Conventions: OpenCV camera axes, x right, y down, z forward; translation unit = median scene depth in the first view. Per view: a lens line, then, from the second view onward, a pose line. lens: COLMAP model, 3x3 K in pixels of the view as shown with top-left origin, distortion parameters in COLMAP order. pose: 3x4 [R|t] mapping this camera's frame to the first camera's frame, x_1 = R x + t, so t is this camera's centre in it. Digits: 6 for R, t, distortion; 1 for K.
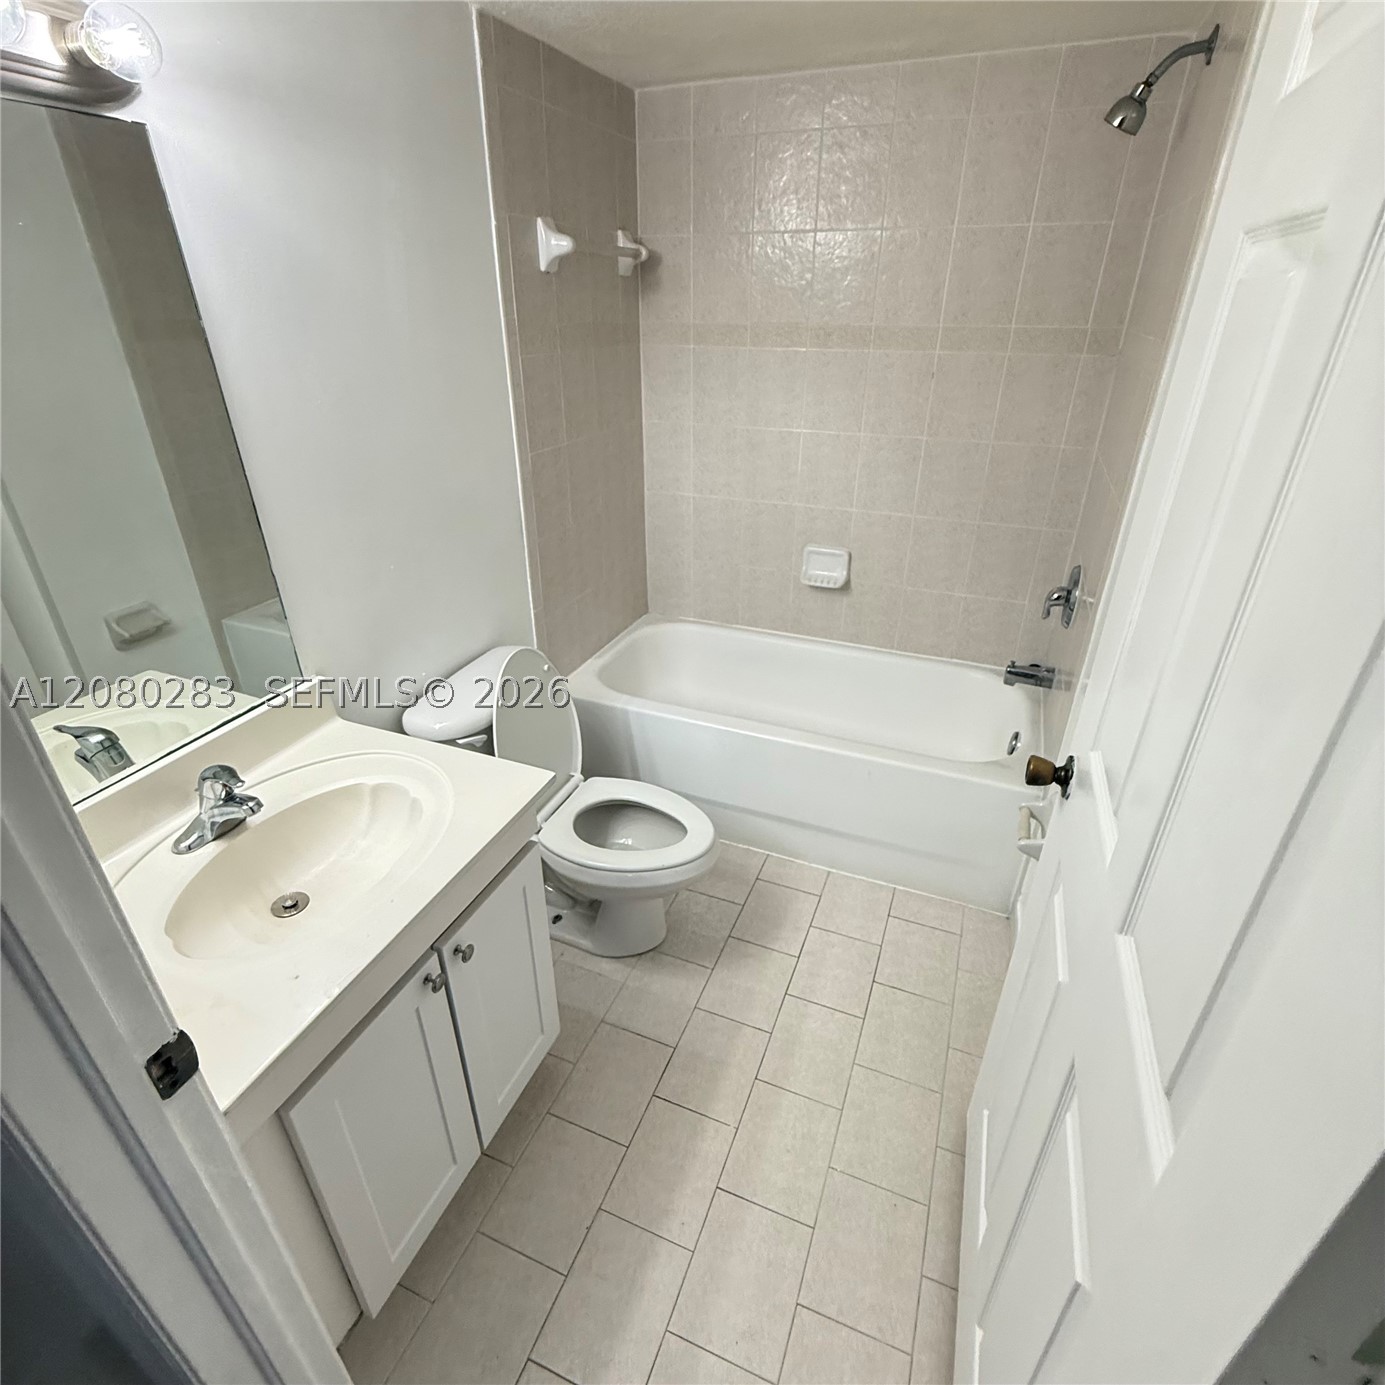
lens RADIAL K [[740.5, 0, 692.5], [0, 740.5, 692.5], [0, 0, 1]] dist [0.001777, 0.001648]
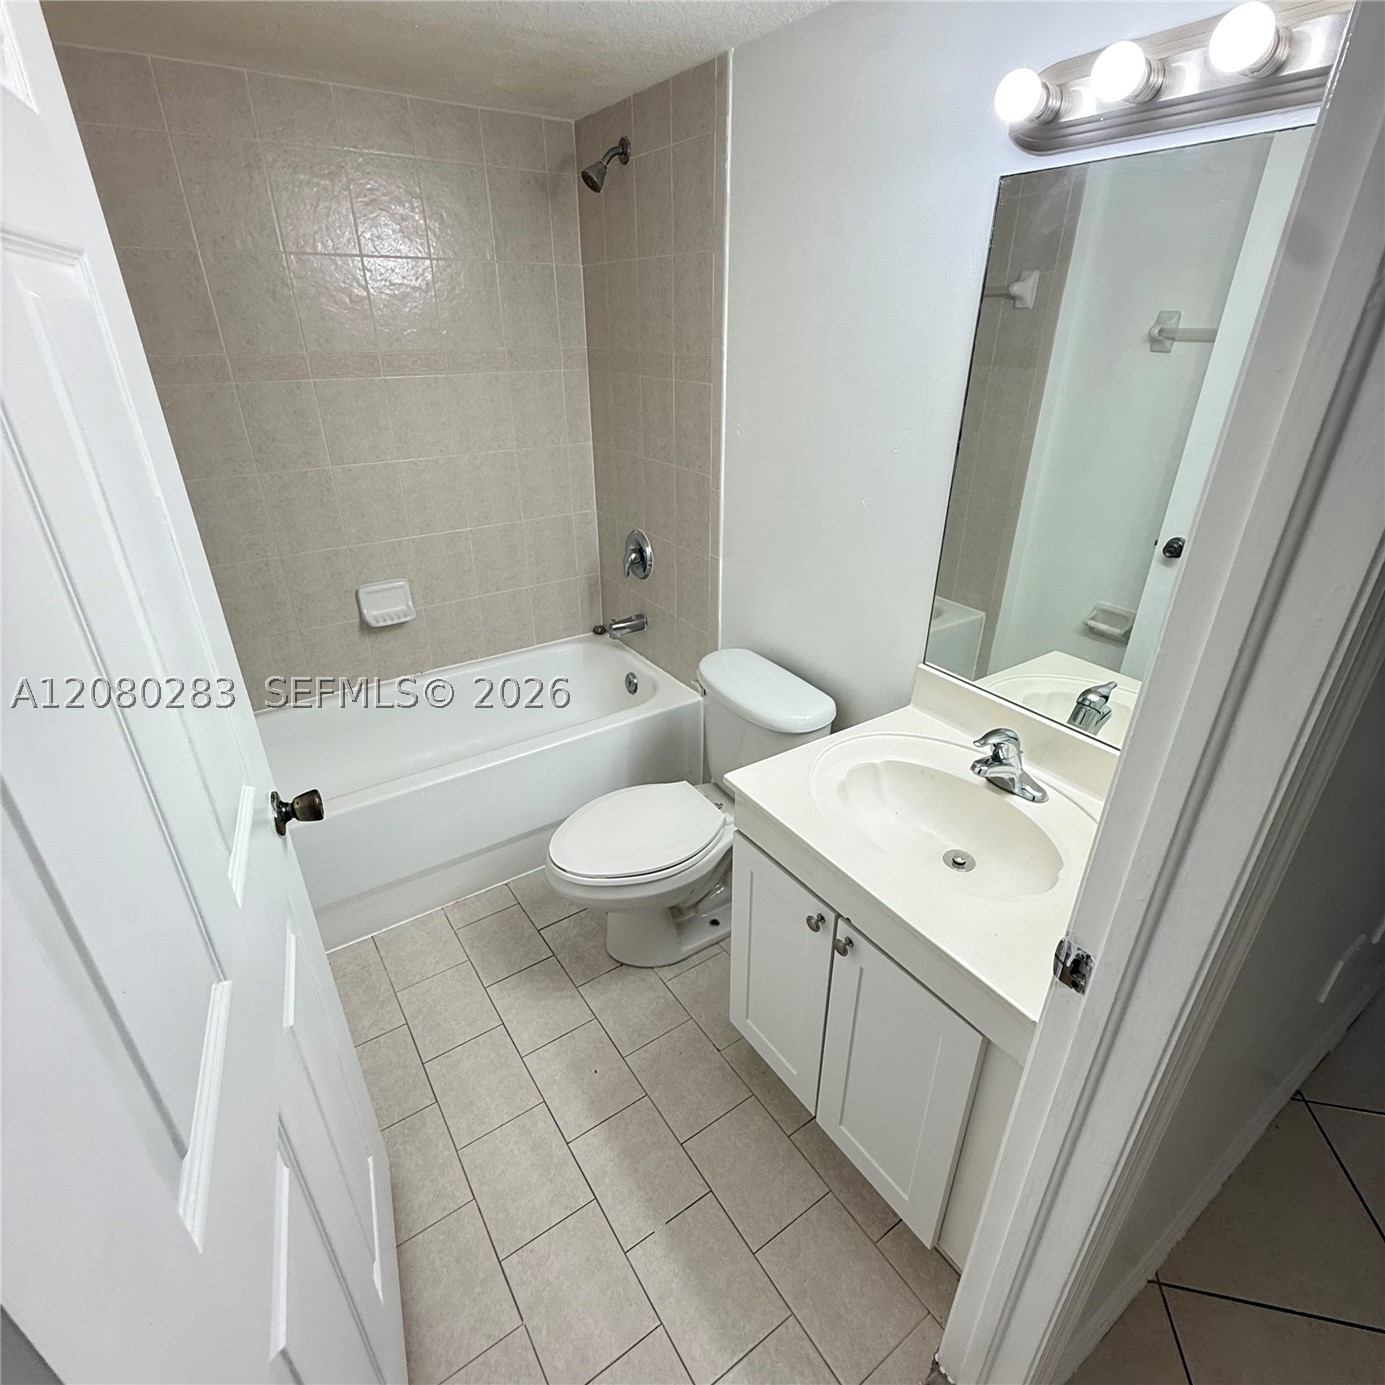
lens RADIAL K [[740.5, 0, 692.5], [0, 740.5, 692.5], [0, 0, 1]] dist [0.001777, 0.001648]
pose [[0.543447, -0.374710, 0.751171, -0.532830], [0.394933, 0.903753, 0.165102, -0.100121], [-0.740738, 0.206938, 0.639127, 0.184457]]
